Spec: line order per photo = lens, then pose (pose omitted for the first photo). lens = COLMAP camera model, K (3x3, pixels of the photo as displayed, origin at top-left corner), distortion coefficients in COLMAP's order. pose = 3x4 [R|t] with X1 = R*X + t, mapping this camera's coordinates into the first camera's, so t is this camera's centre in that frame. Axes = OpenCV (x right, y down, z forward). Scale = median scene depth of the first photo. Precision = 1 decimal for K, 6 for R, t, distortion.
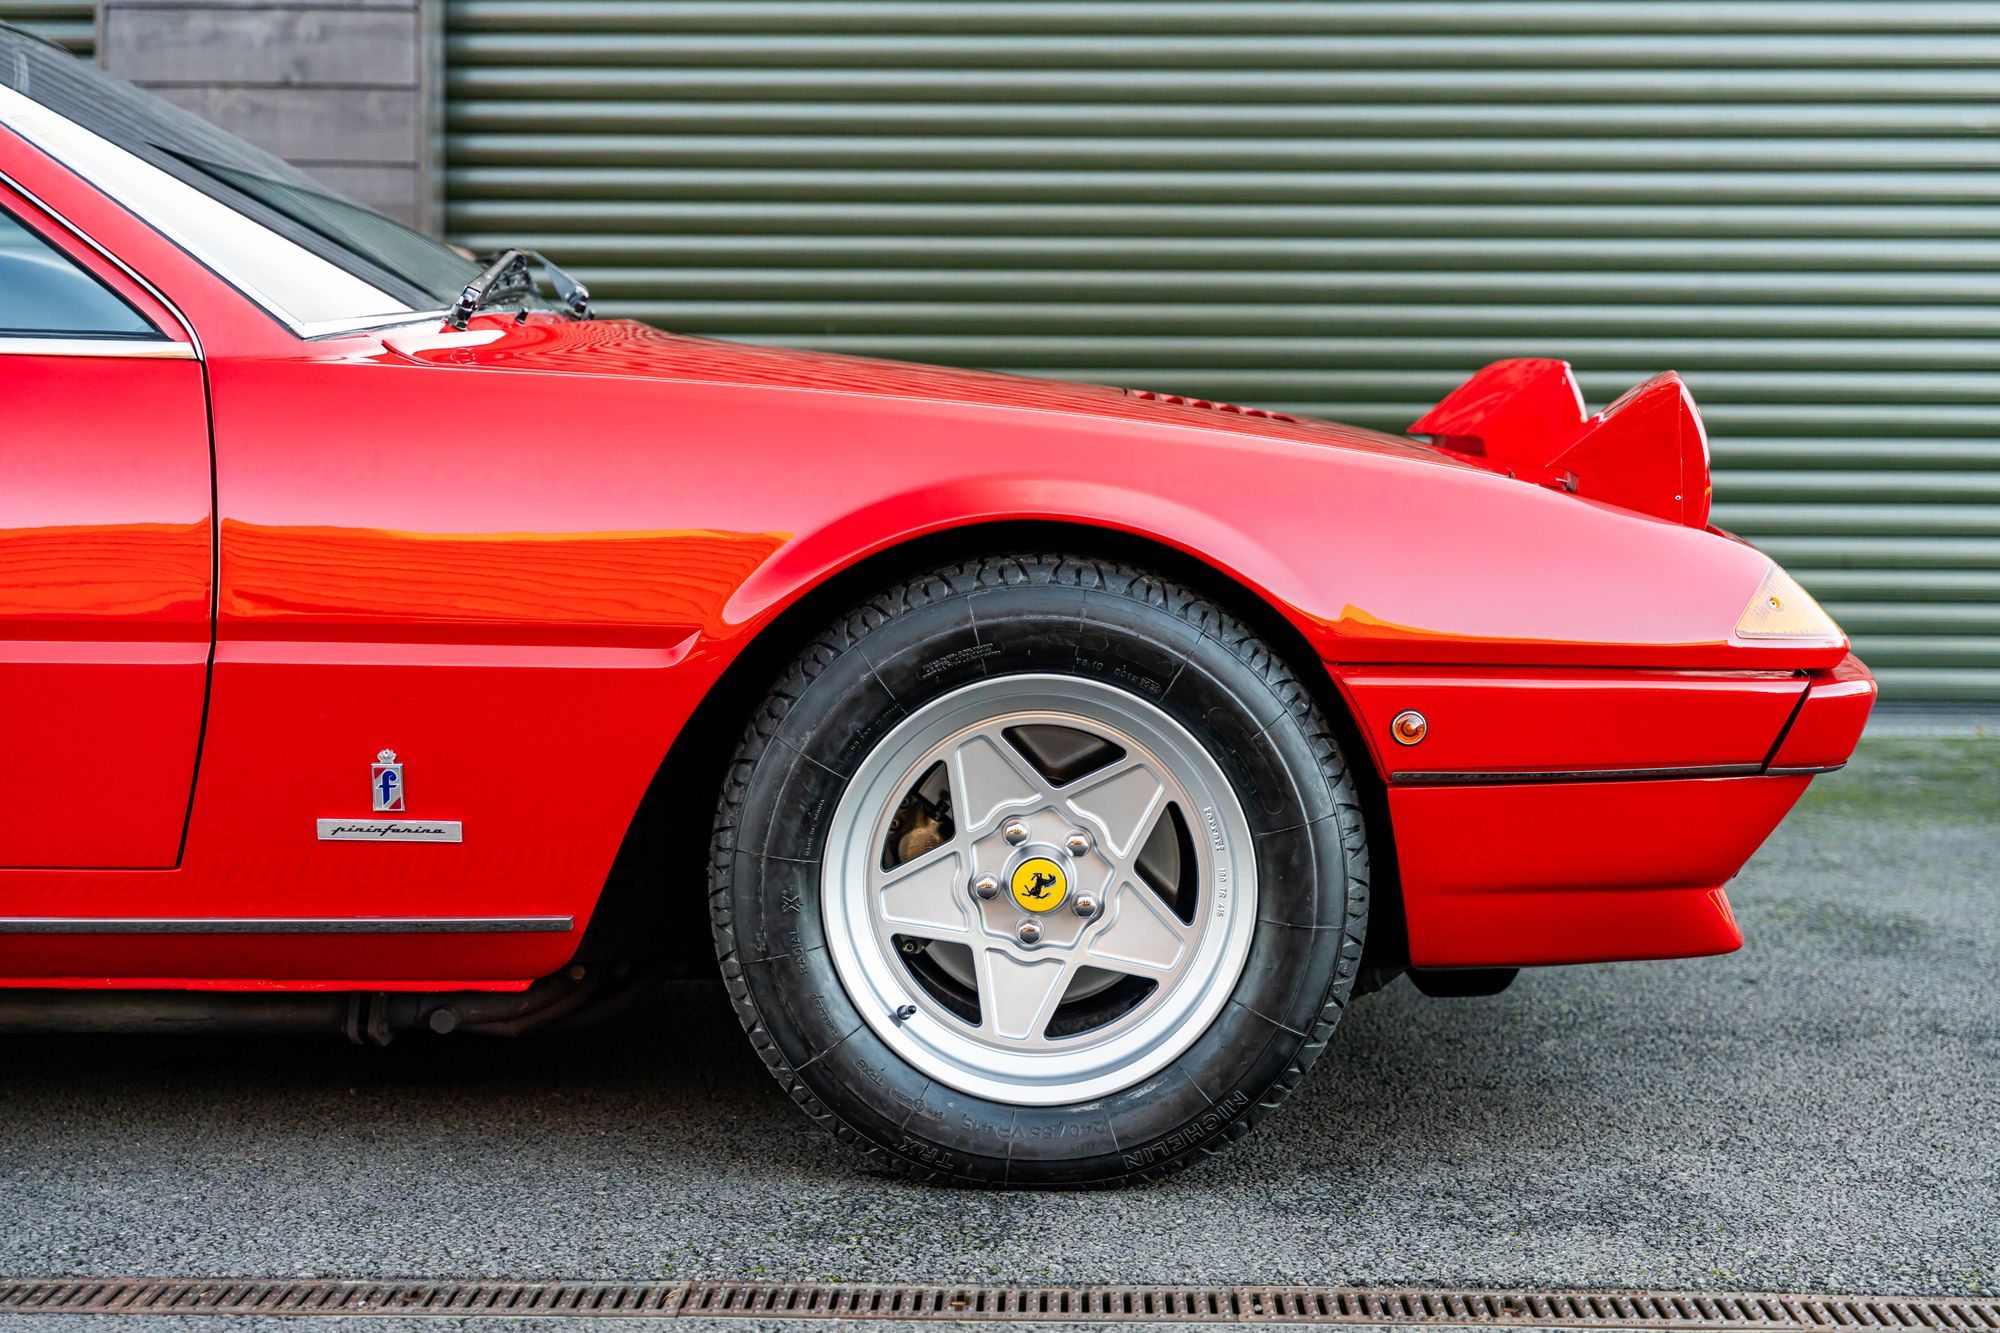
lens RADIAL K [[3743.7, 0, 1006.9], [0, 3743.7, 667.8], [0, 0, 1]] dist [0.053947, 0.023300]
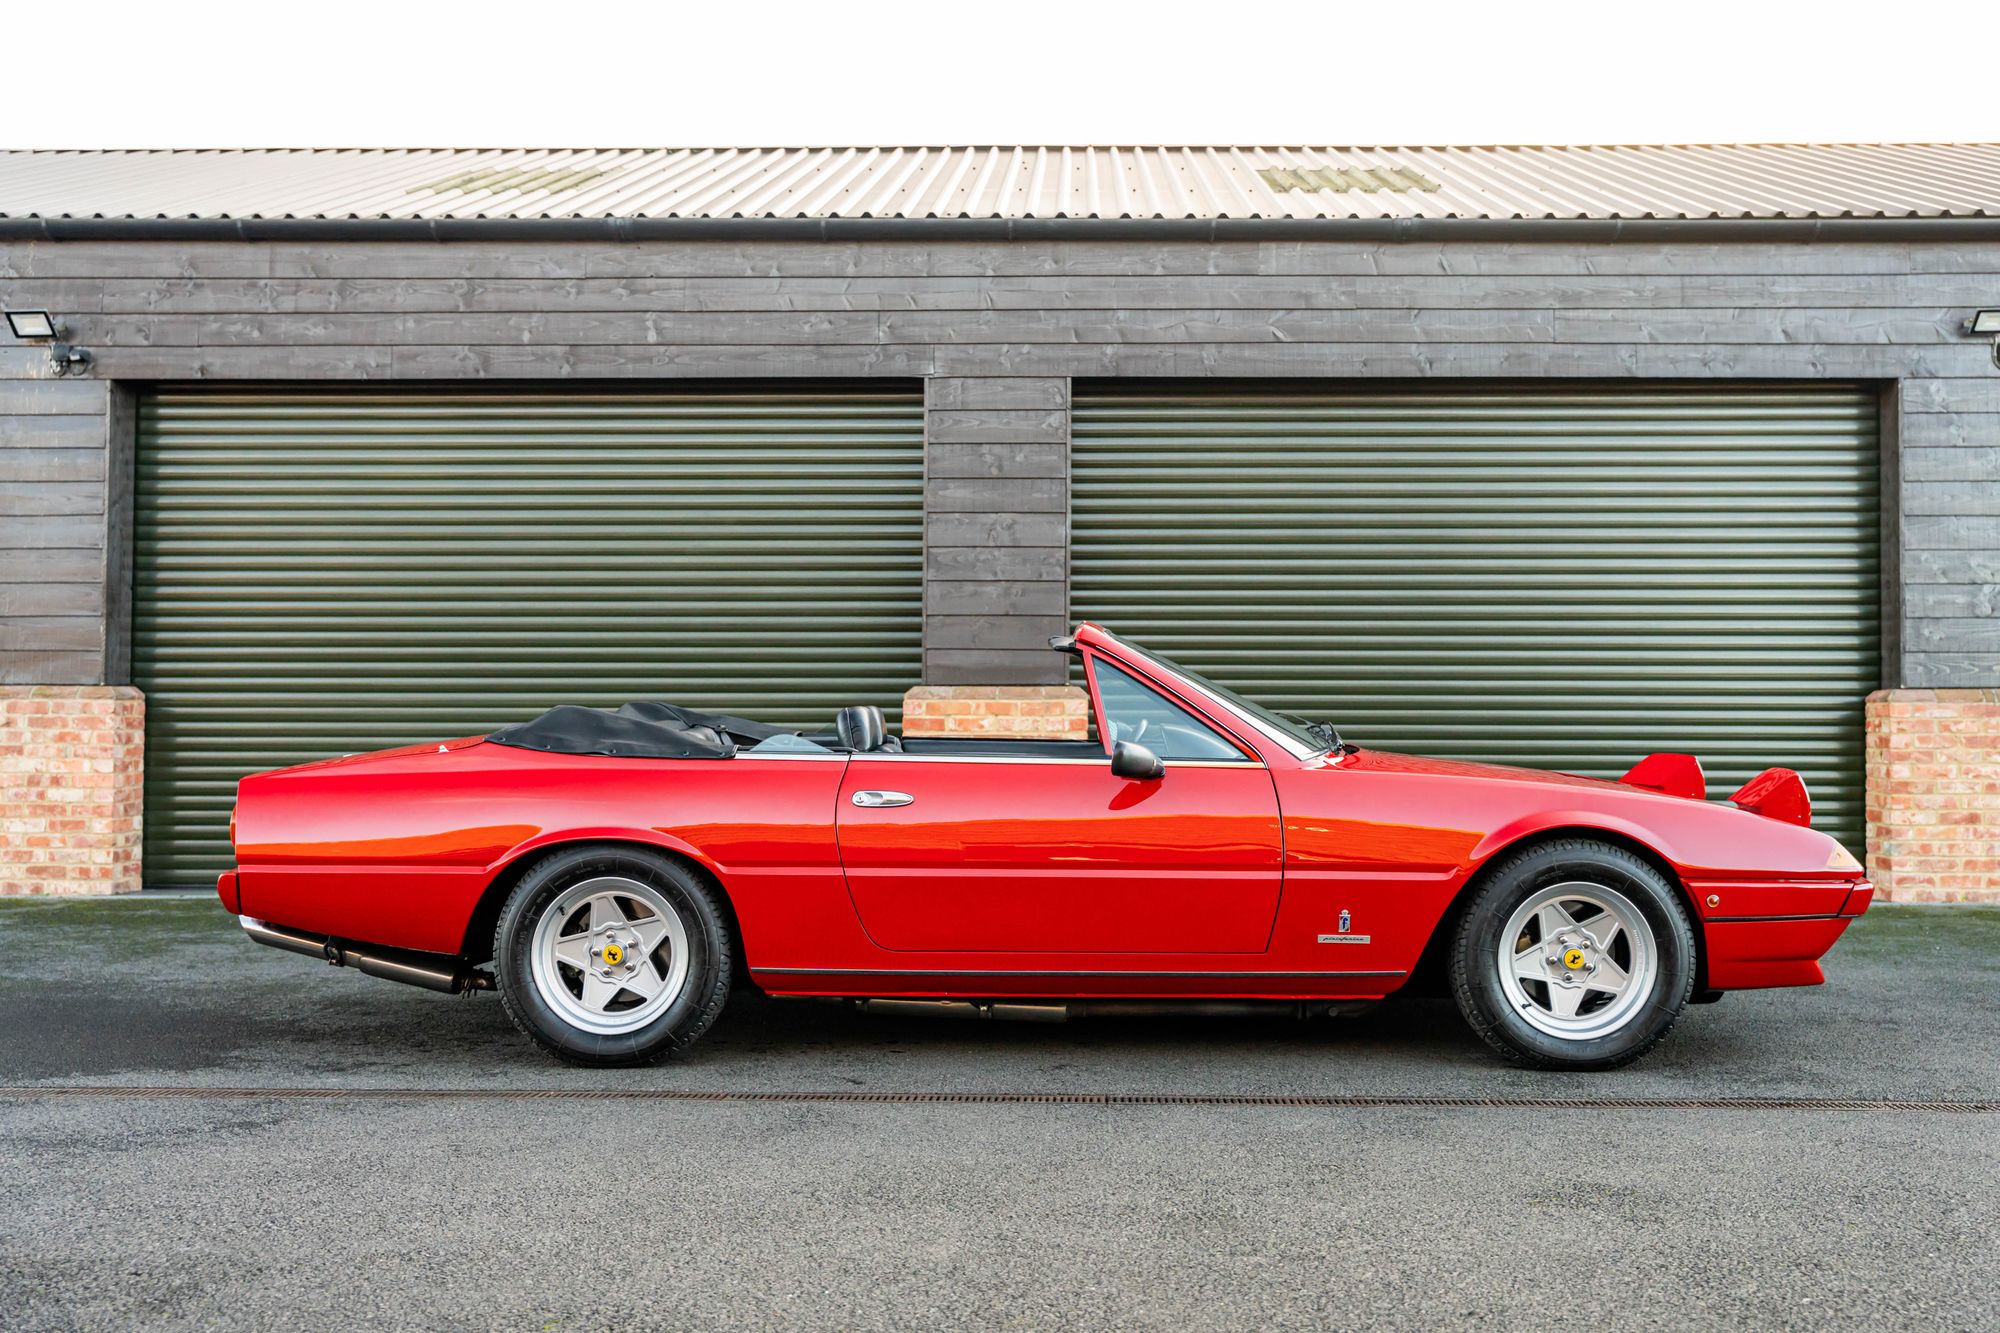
lens RADIAL K [[2130.8, 0, 1052.4], [0, 2130.8, 671.5], [0, 0, 1]] dist [0.007400, -0.001481]
pose [[0.999983, -0.001896, 0.005591, -0.379540], [0.002412, 0.995580, -0.093886, -0.005966], [-0.005388, 0.093898, 0.995567, -0.568874]]
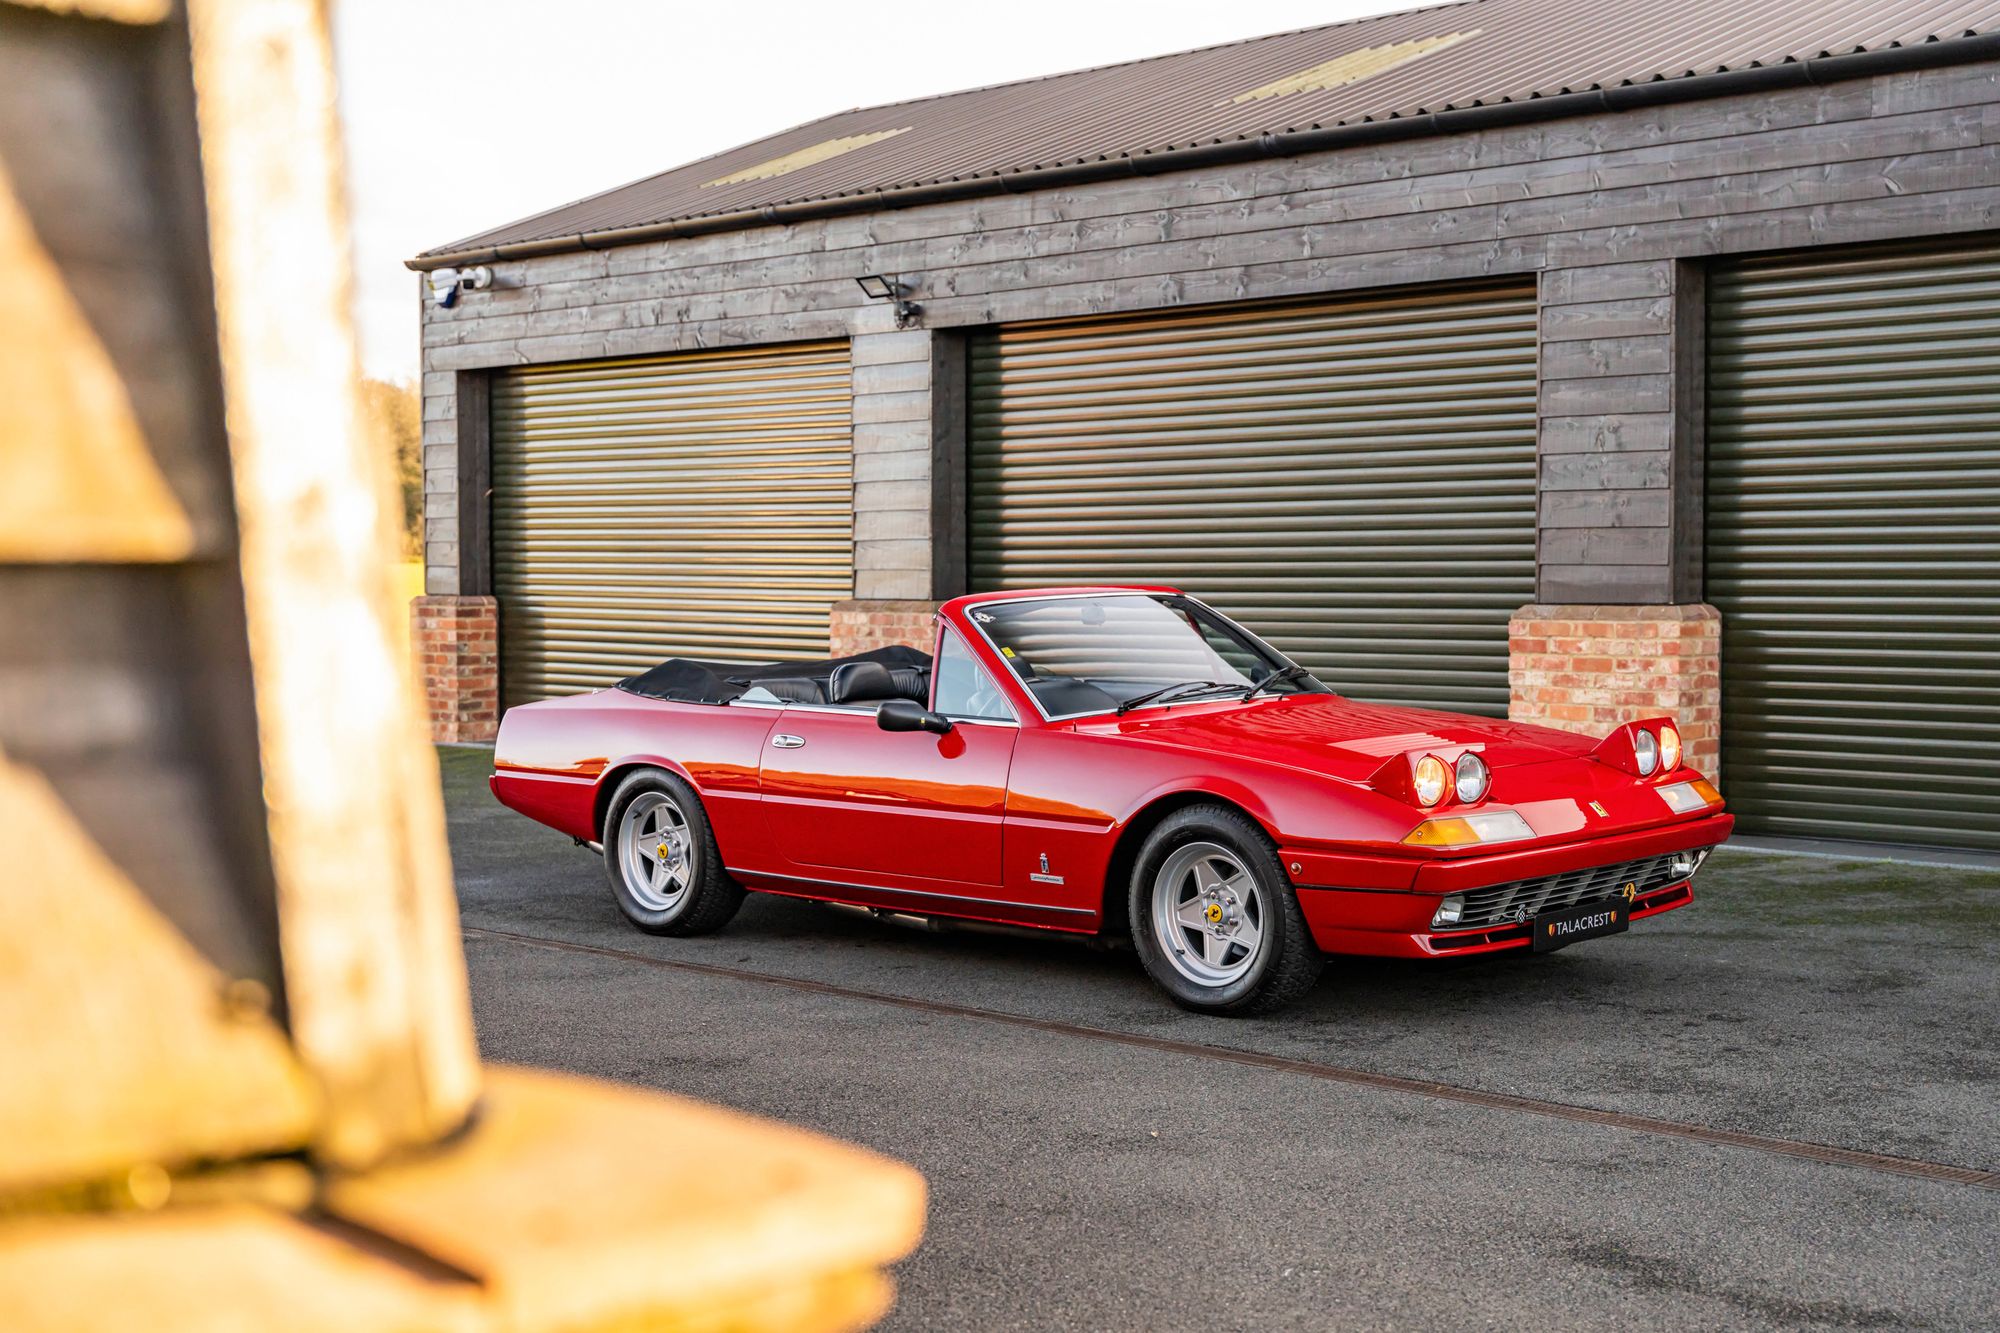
lens RADIAL K [[2897.4, 0, 1011.6], [0, 2897.4, 669.5], [0, 0, 1]] dist [0.027051, 0.024980]
pose [[0.712574, 0.018920, -0.701342, 1.502095], [-0.039258, 0.999145, -0.012933, -0.099060], [0.700498, 0.036749, 0.712707, -0.764619]]
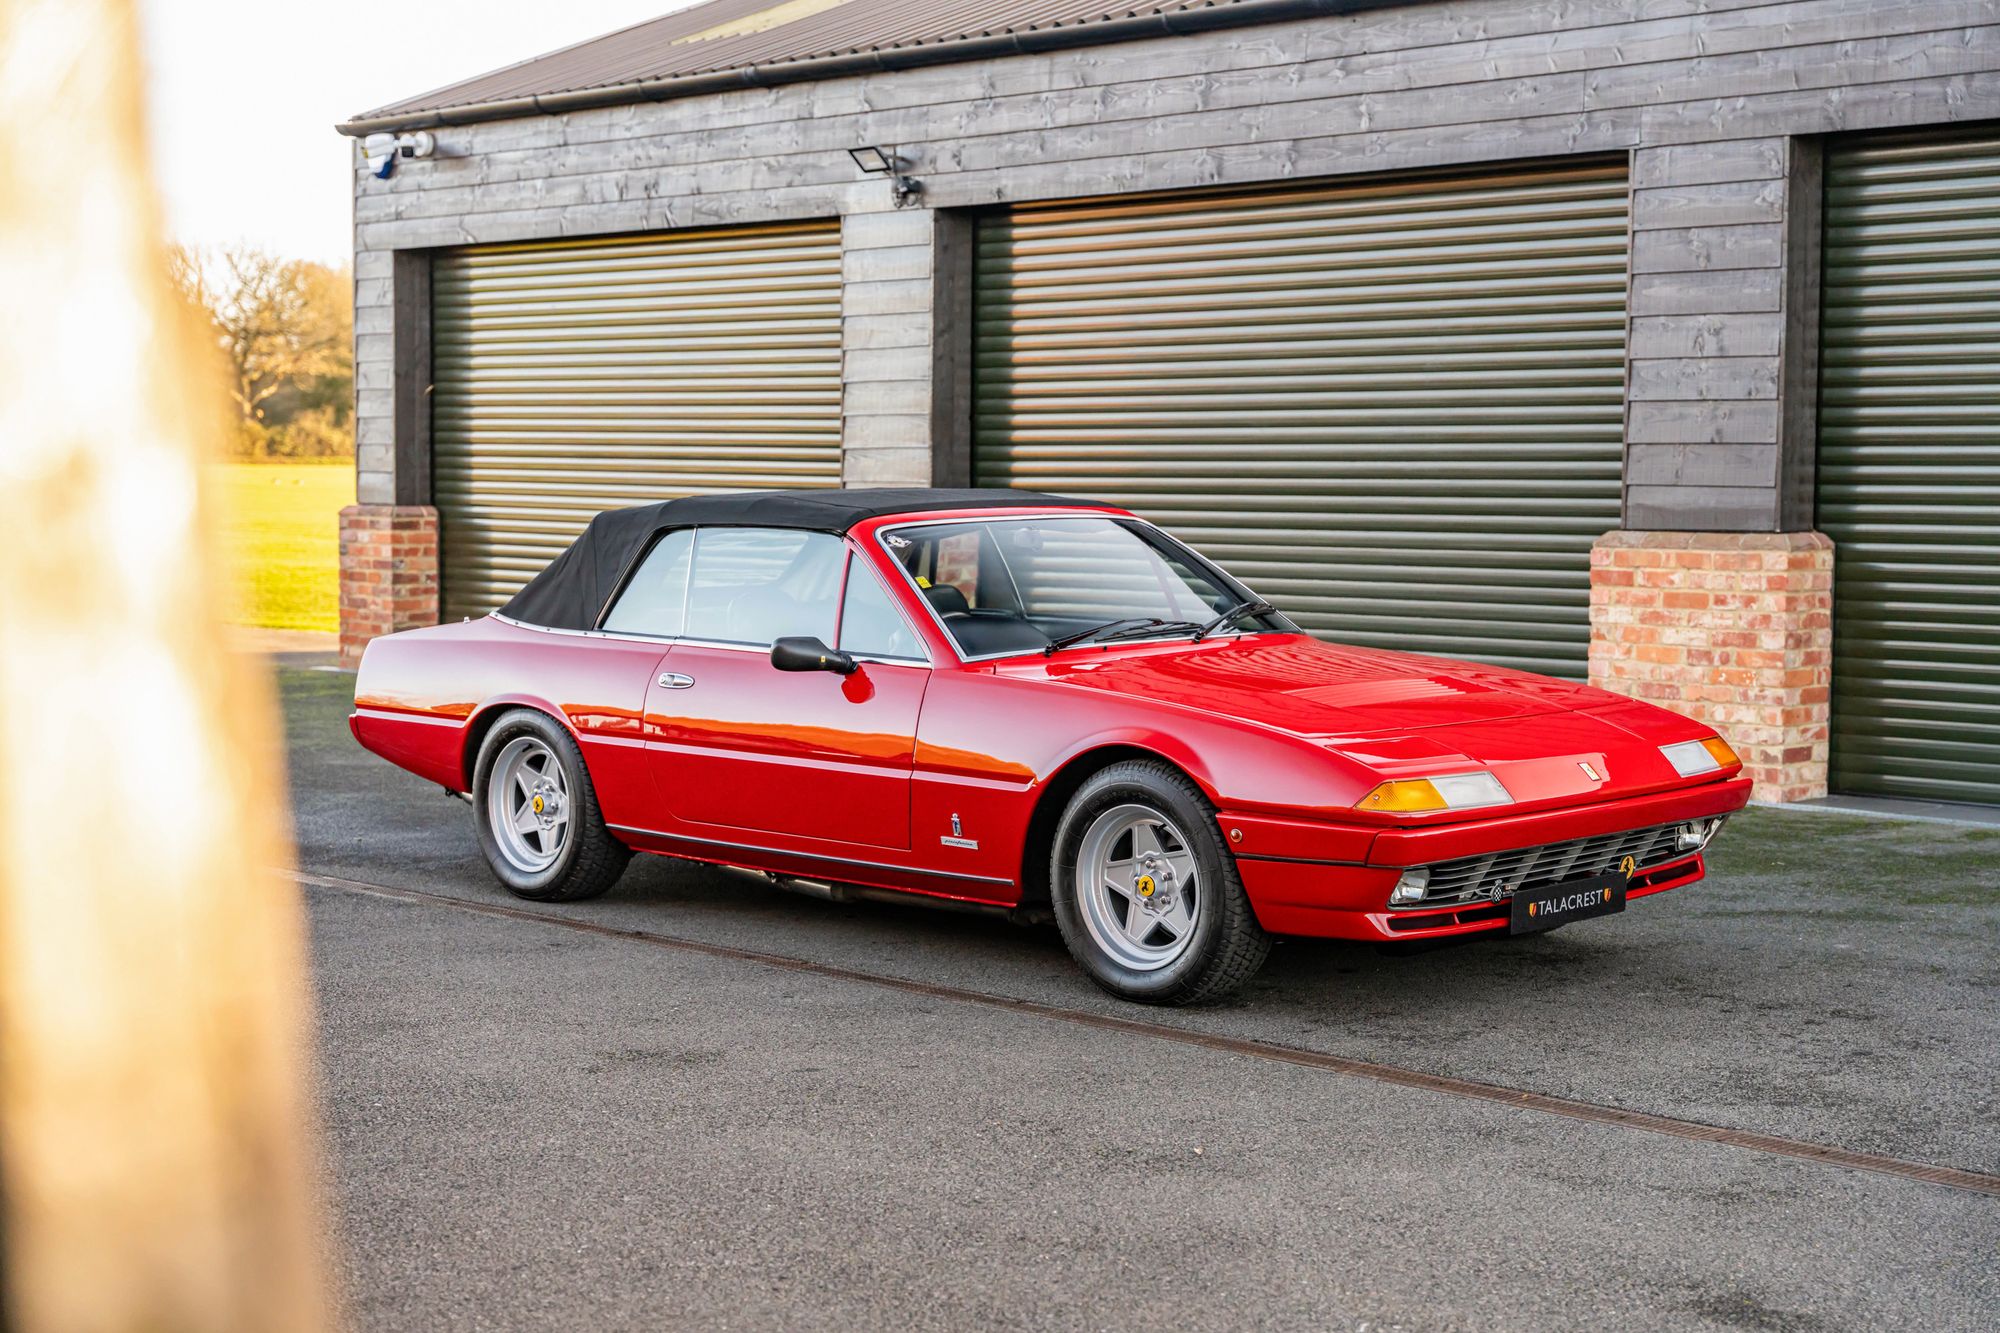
lens RADIAL K [[3212.8, 0, 1006.2], [0, 3212.8, 667.0], [0, 0, 1]] dist [0.033080, 0.055974]
pose [[0.711670, 0.043336, -0.701176, 1.425348], [-0.049828, 0.998696, 0.011152, -0.108938], [0.700744, 0.027002, 0.712901, -0.708473]]
